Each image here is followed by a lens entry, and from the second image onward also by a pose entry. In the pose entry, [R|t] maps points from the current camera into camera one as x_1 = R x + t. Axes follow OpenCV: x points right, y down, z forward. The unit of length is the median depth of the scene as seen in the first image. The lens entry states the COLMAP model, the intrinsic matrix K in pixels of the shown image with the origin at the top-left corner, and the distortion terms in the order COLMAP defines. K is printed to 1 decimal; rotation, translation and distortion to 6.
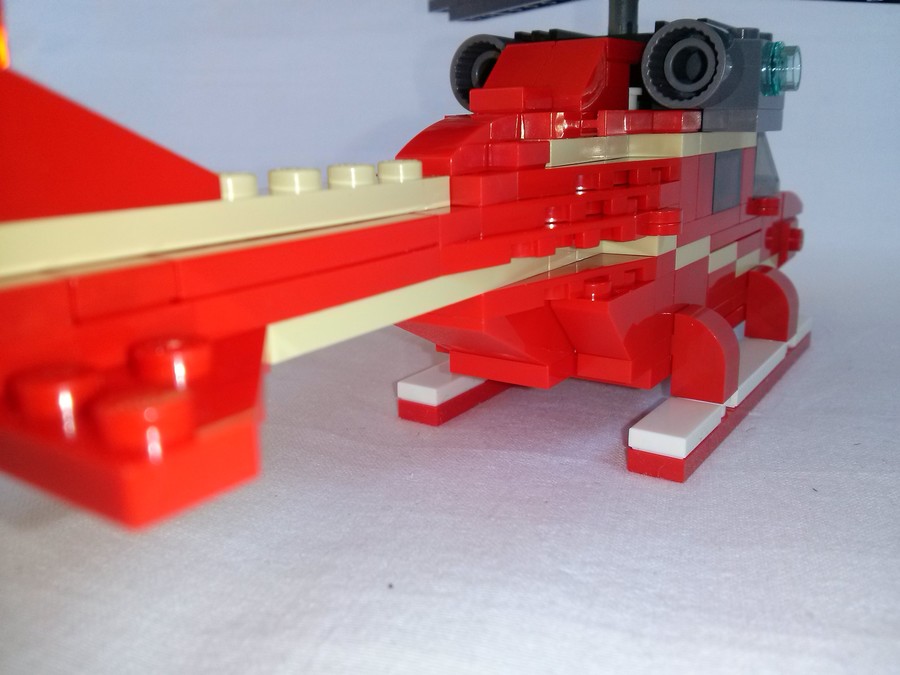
lens RADIAL K [[851.2, 0, 450.0], [0, 851.2, 337.5], [0, 0, 1]] dist [-0.036662, -0.011250]
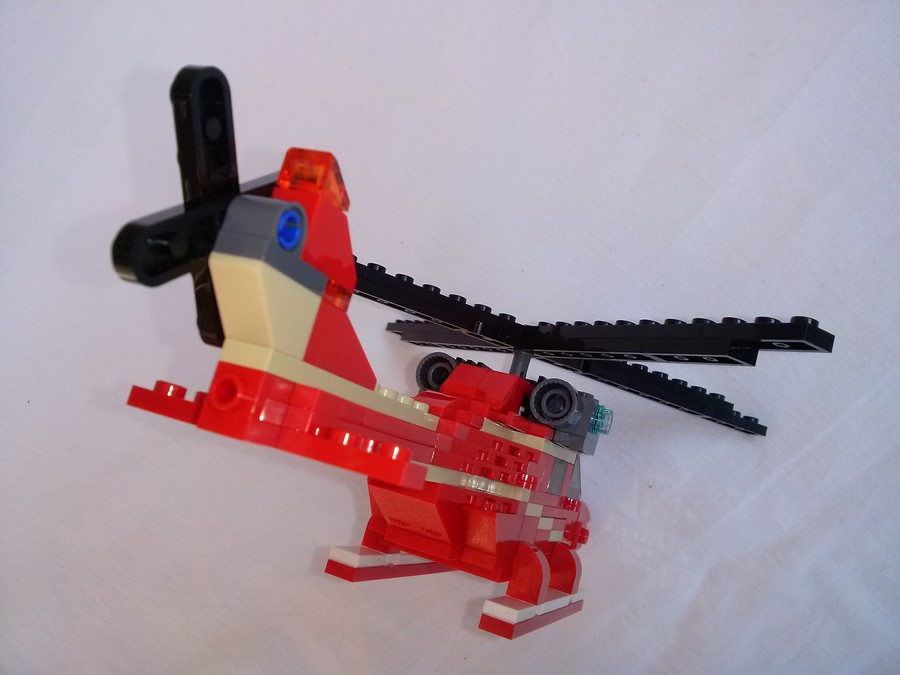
lens RADIAL K [[782.7, 0, 450.0], [0, 782.7, 337.5], [0, 0, 1]] dist [0.160789, -0.001171]
pose [[0.932436, 0.314983, 0.177053, -0.271933], [-0.227542, 0.892499, -0.389449, 0.261351], [-0.280690, 0.322849, 0.903870, -0.514478]]
